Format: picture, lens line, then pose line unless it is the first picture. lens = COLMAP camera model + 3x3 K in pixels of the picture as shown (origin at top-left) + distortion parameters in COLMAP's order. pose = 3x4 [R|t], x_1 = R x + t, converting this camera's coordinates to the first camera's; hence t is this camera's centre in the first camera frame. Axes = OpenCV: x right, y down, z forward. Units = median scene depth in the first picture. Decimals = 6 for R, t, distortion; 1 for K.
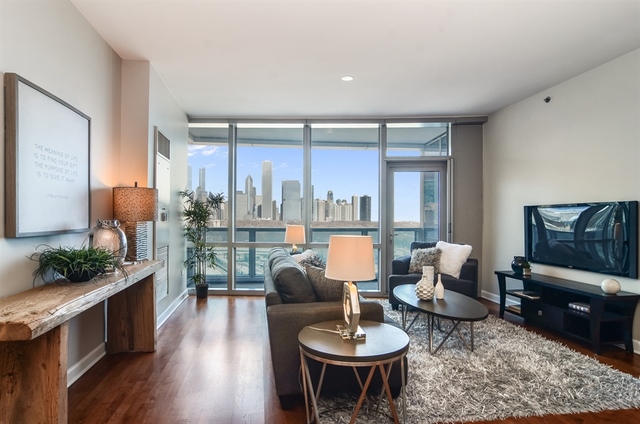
lens RADIAL K [[363.0, 0, 320.7], [0, 363.0, 221.9], [0, 0, 1]] dist [-0.017159, 0.000742]
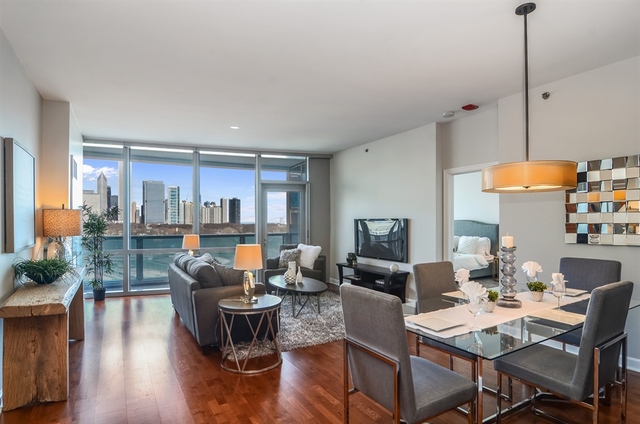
lens RADIAL K [[355.9, 0, 320.0], [0, 355.9, 212.0], [0, 0, 1]] dist [-0.006366, -0.001330]
pose [[0.935957, 0.002381, 0.352107, -0.096467], [0.009113, 0.999478, -0.030982, -0.030378], [-0.351997, 0.032206, 0.935447, -0.357916]]
